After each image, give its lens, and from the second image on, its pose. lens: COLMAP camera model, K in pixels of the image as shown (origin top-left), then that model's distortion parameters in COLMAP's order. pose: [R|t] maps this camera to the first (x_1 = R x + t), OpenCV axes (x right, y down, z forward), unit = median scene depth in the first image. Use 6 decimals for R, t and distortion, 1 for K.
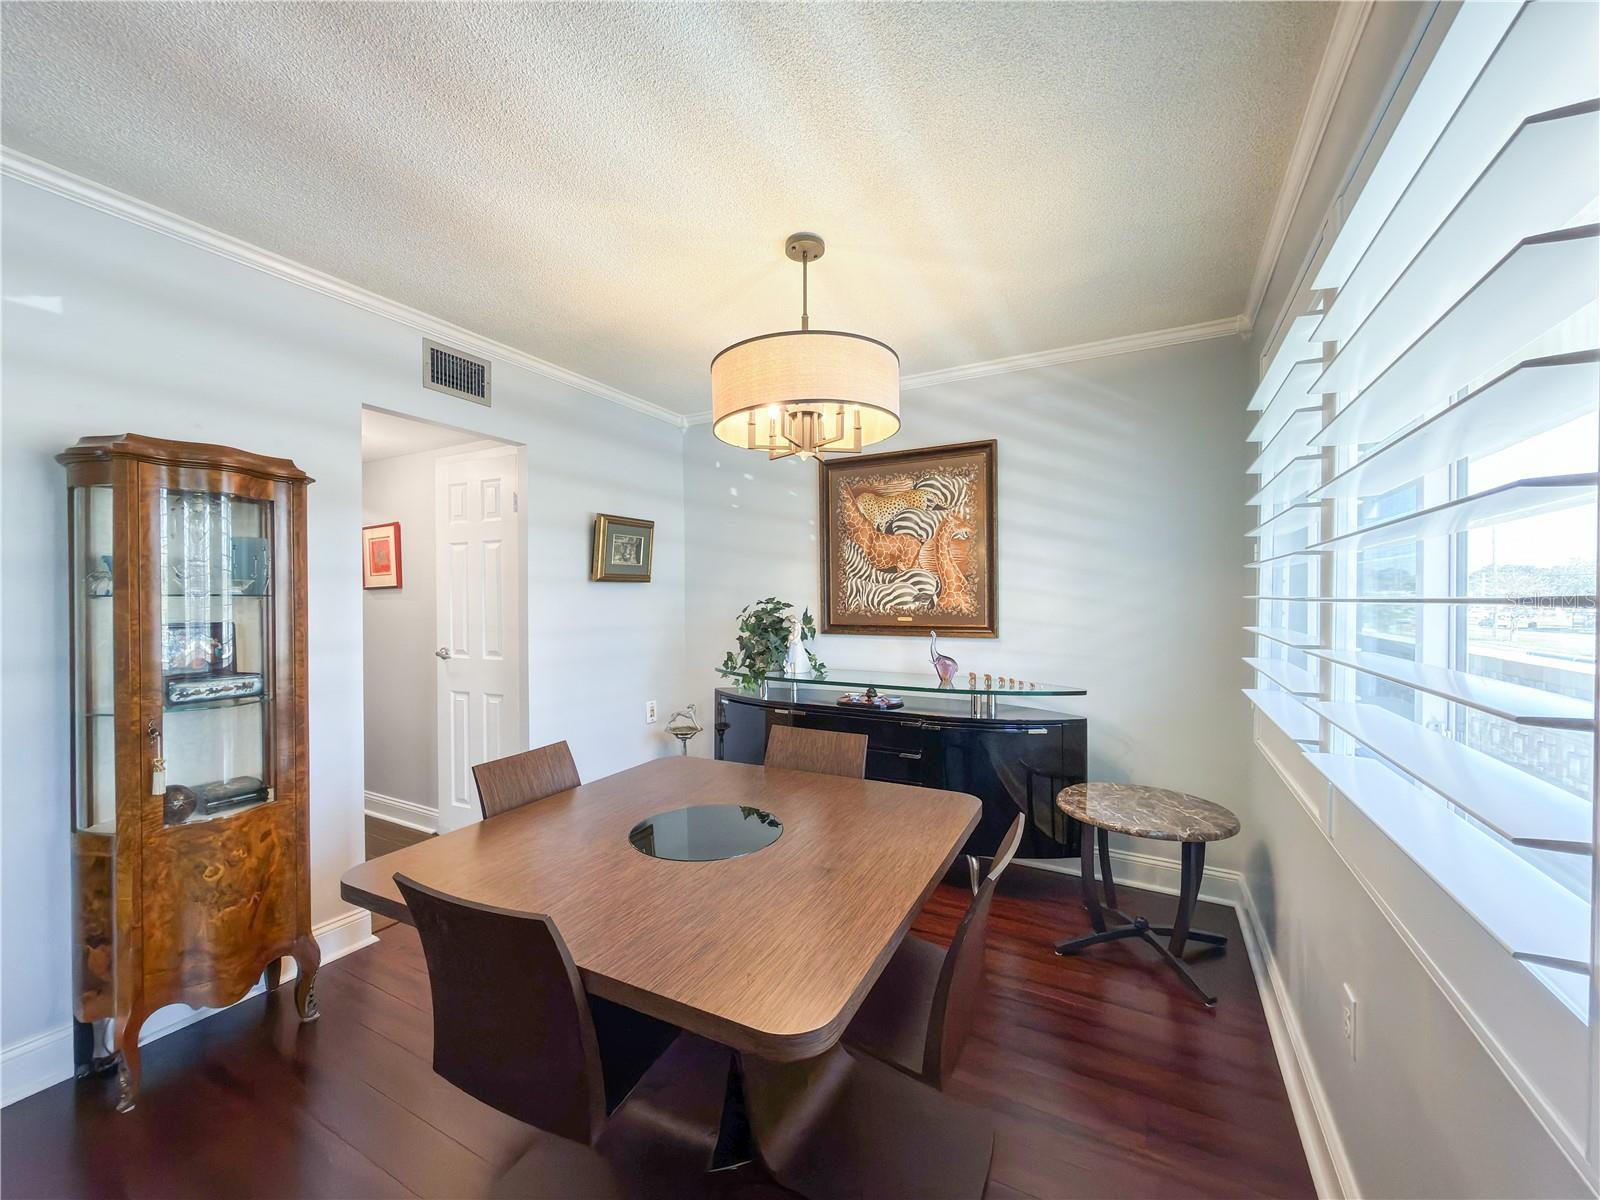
lens RADIAL K [[639.4, 0, 800.2], [0, 639.4, 597.2], [0, 0, 1]] dist [0.000586, -0.000171]
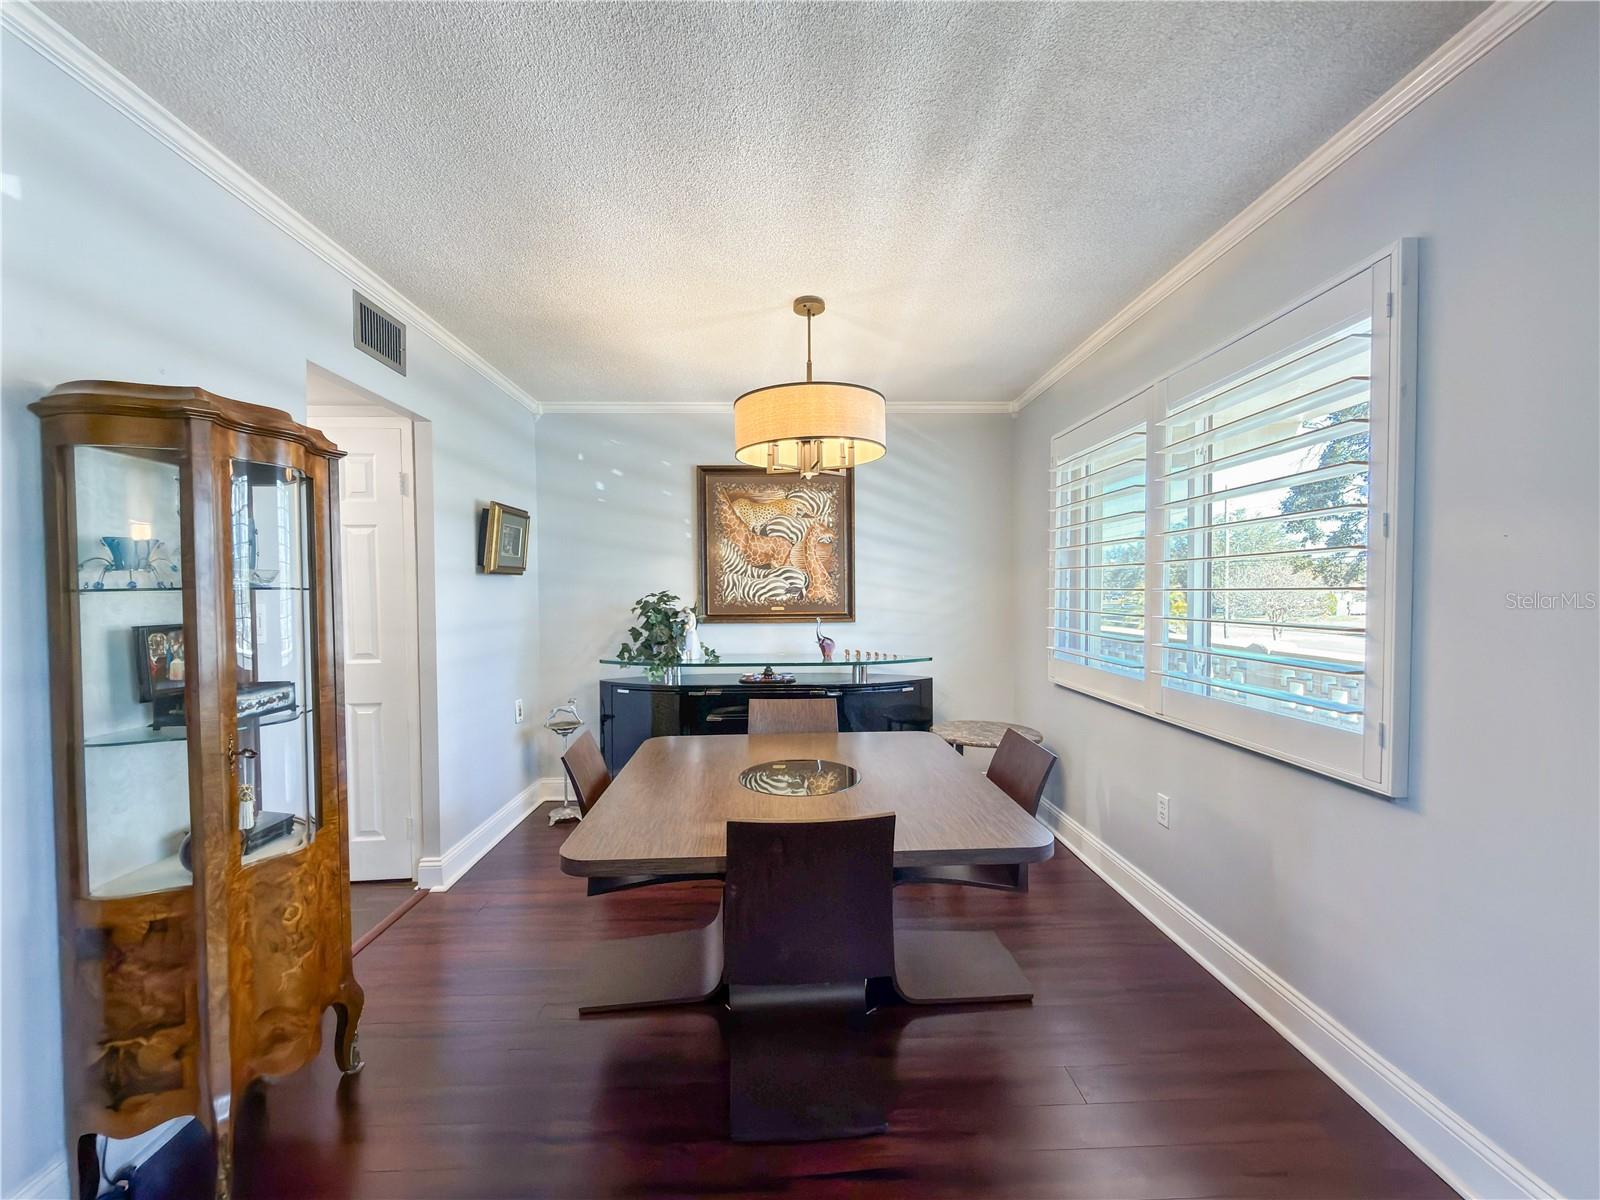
lens RADIAL K [[639.4, 0, 800.2], [0, 639.4, 597.2], [0, 0, 1]] dist [0.000586, -0.000171]
pose [[0.862320, -0.008190, 0.506298, -0.406139], [0.003170, 0.999937, 0.010776, 0.000874], [-0.506354, -0.007688, 0.862291, -0.038894]]
